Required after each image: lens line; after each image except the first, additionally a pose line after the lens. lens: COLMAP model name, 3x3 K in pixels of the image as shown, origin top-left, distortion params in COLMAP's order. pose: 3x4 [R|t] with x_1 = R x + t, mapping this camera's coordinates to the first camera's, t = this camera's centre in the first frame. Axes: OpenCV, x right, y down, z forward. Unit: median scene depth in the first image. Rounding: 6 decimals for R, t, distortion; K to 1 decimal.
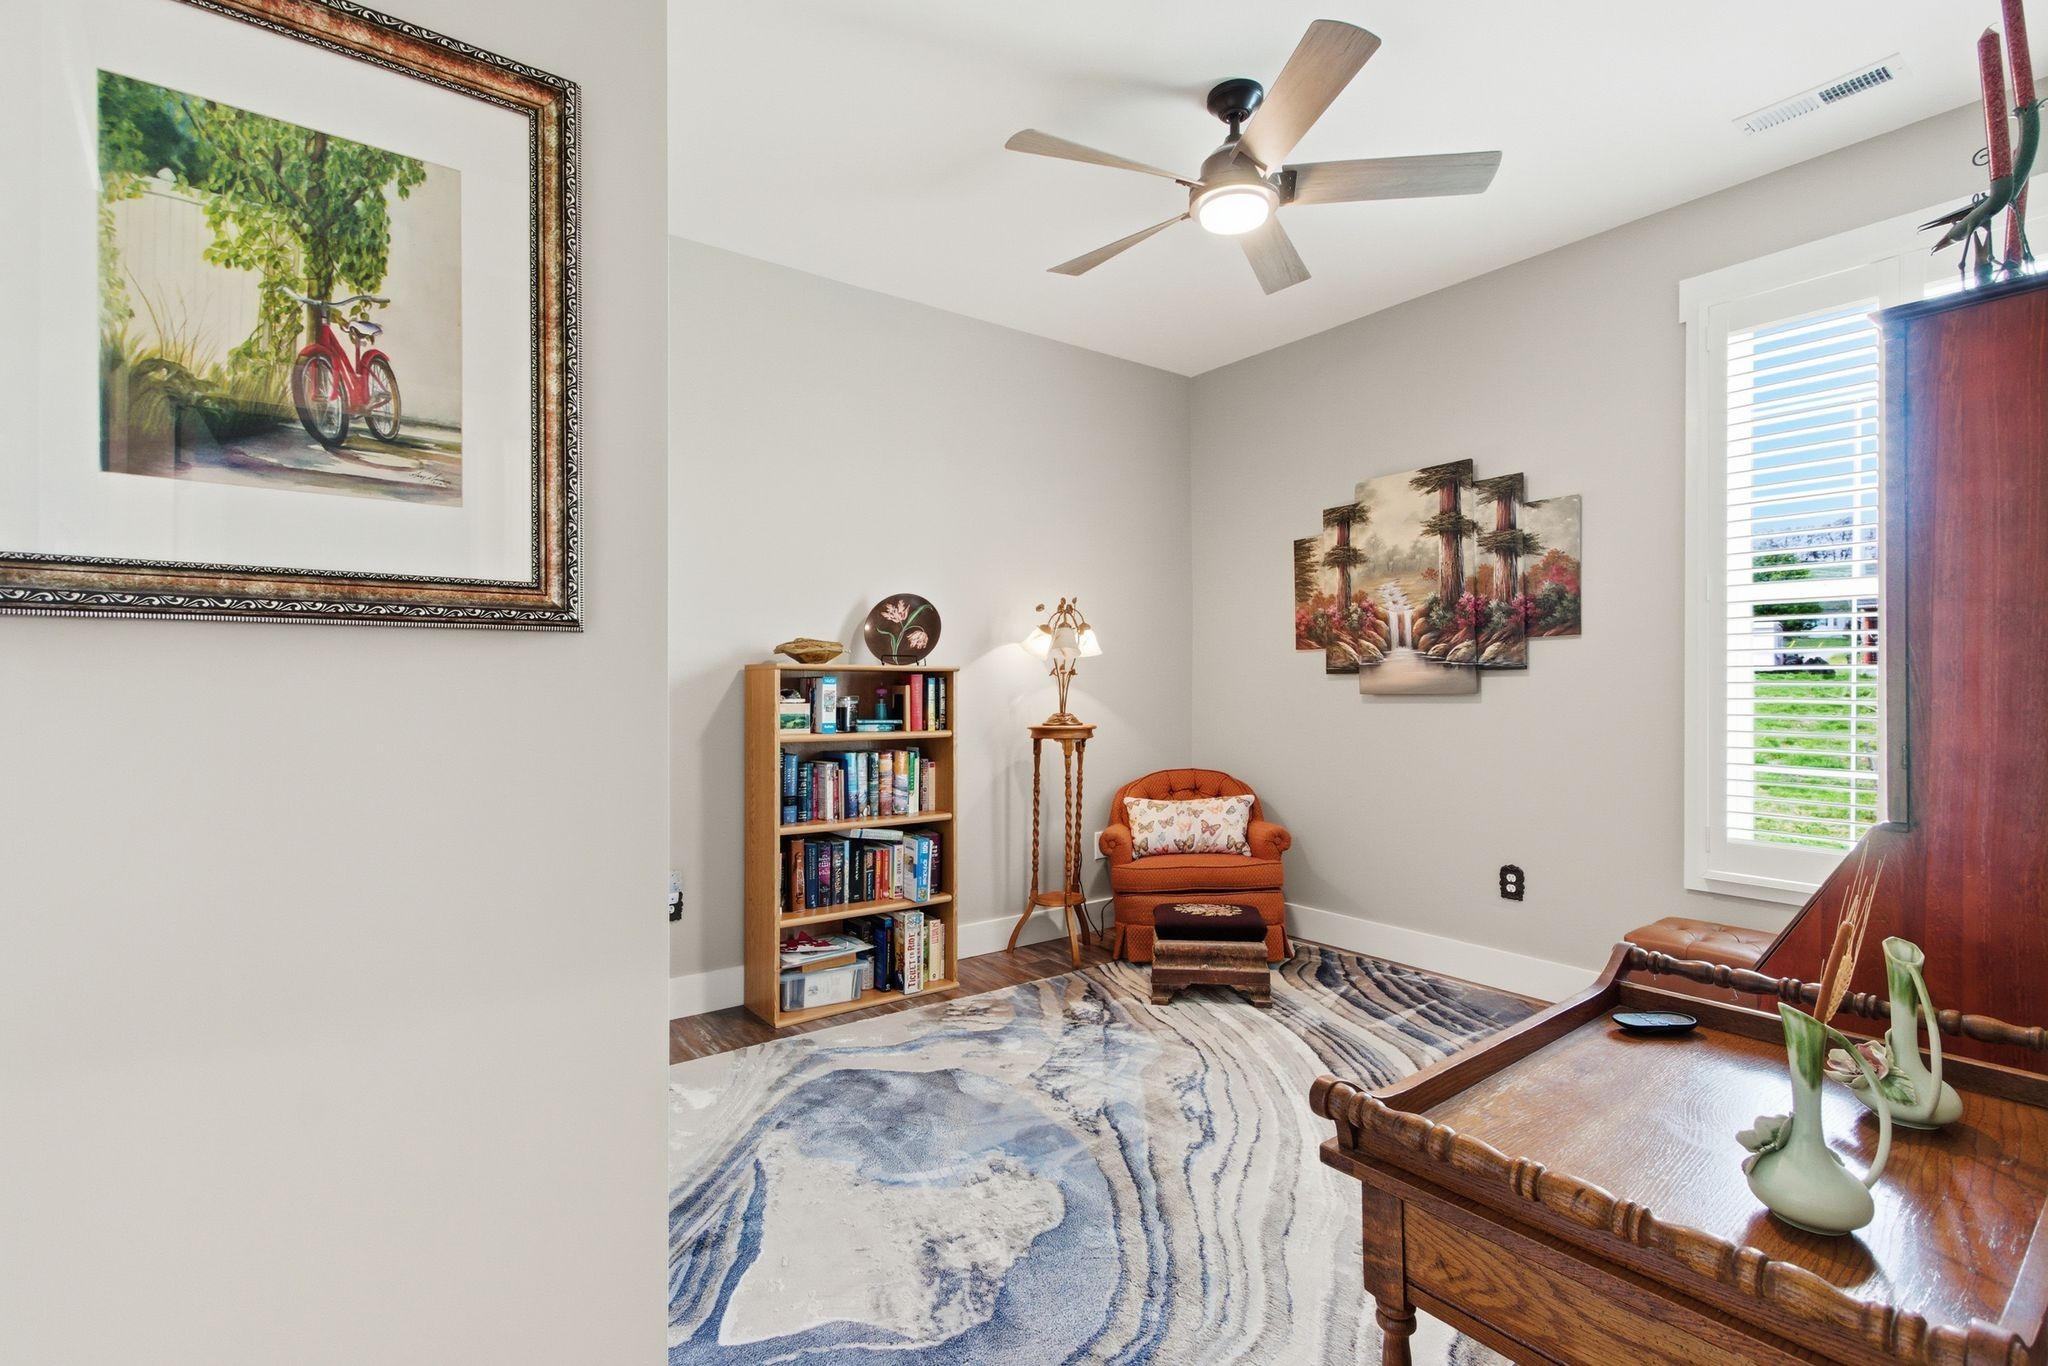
lens RADIAL K [[935.9, 0, 1020.3], [0, 935.9, 681.8], [0, 0, 1]] dist [0.006133, 0.001822]
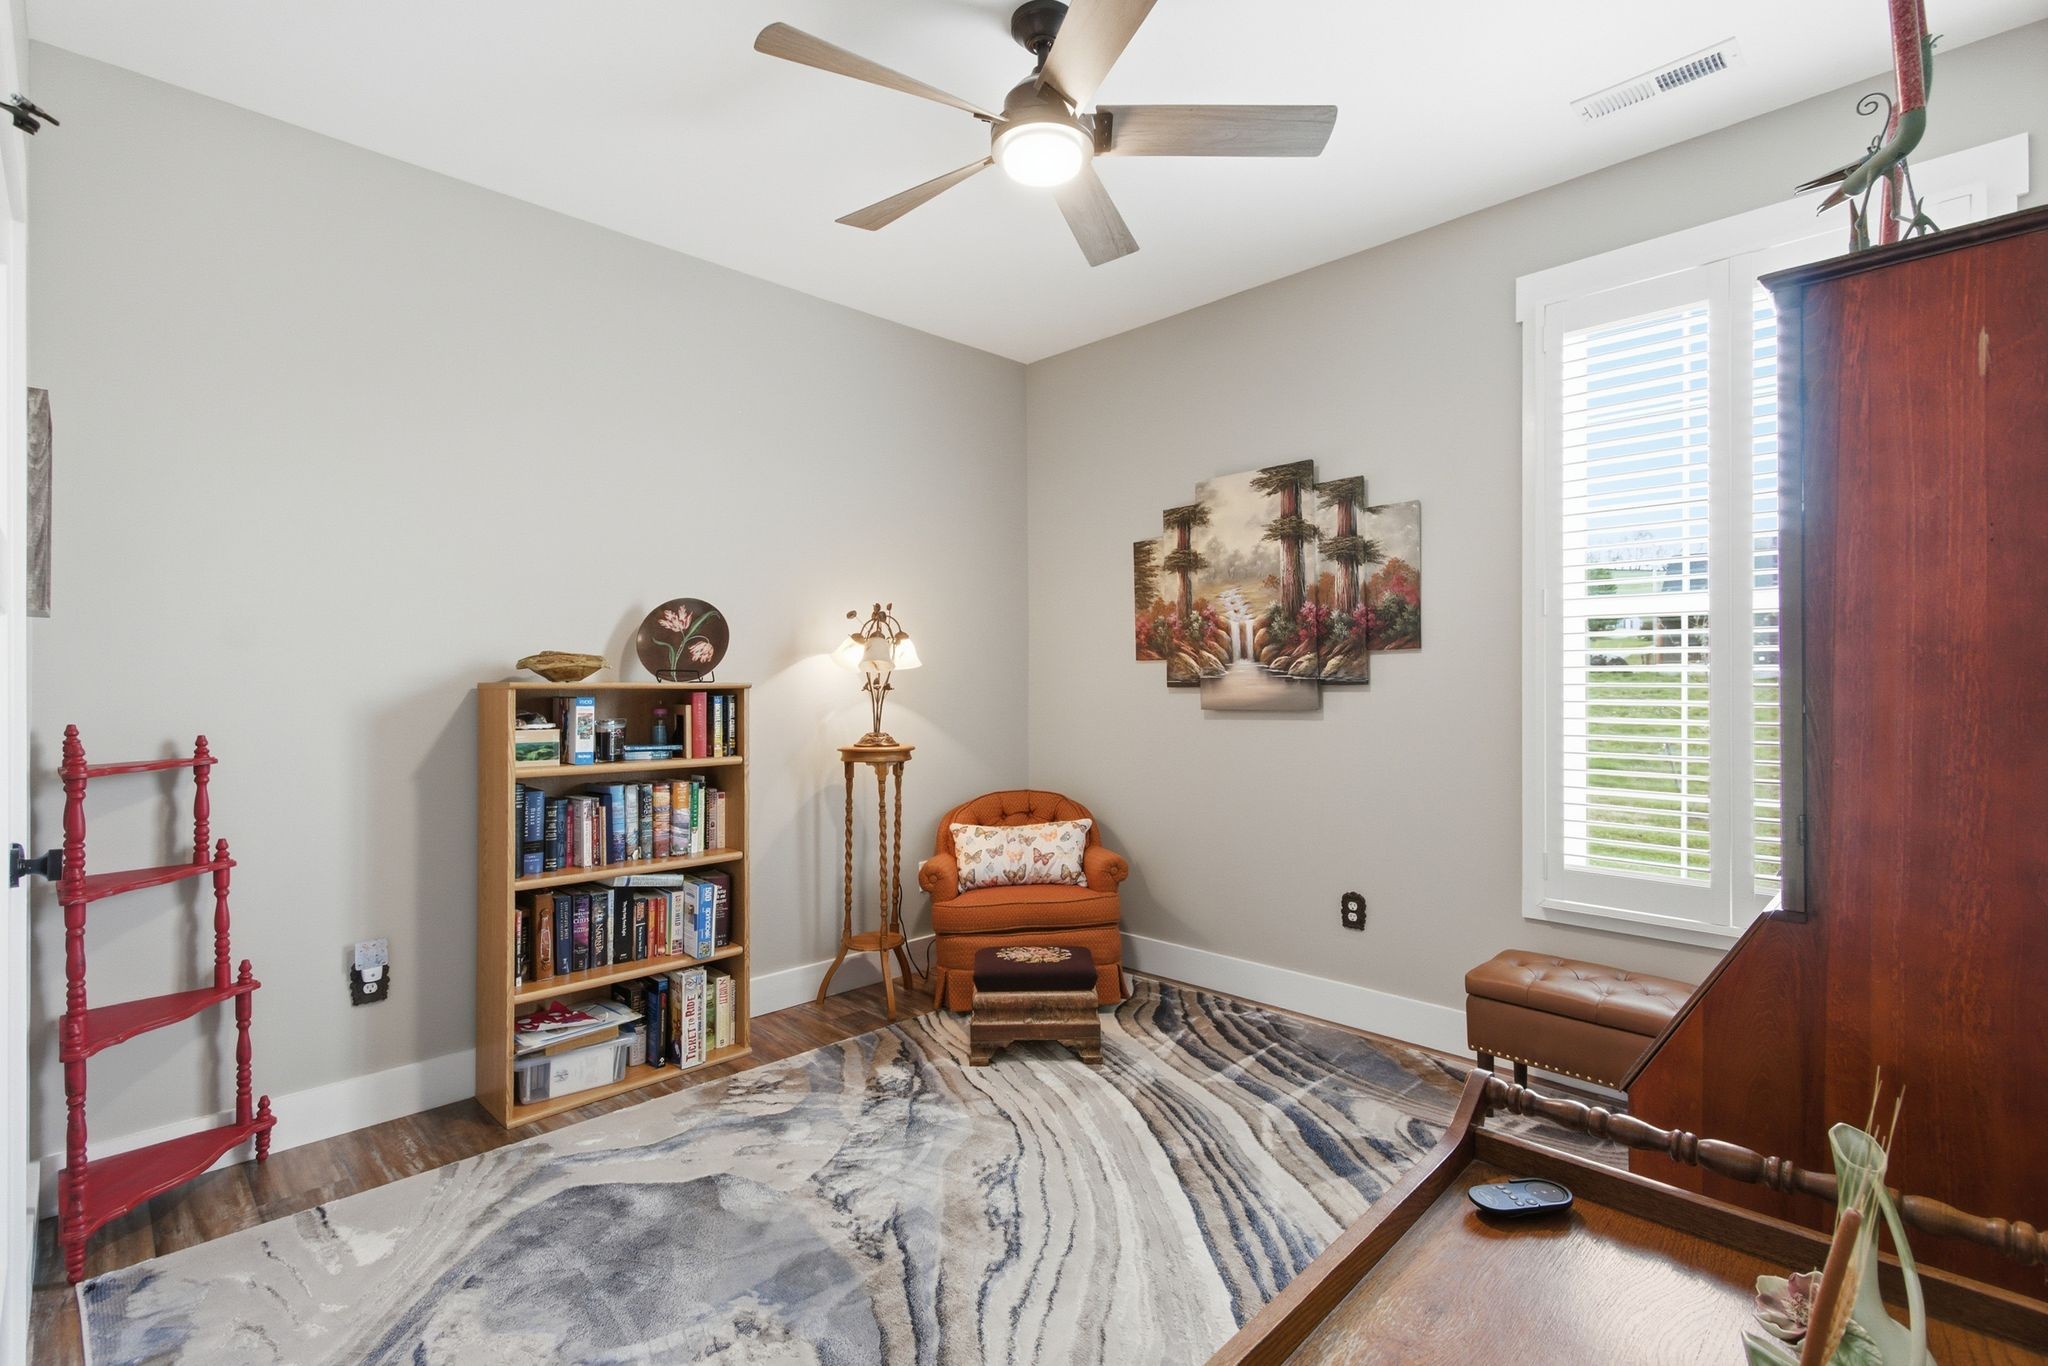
lens RADIAL K [[935.9, 0, 1022.7], [0, 935.9, 679.6], [0, 0, 1]] dist [0.006133, 0.001822]
pose [[0.990329, -0.003034, 0.138709, 0.074912], [0.002954, 0.999995, 0.000782, -0.022470], [-0.138711, -0.000365, 0.990333, 0.131256]]
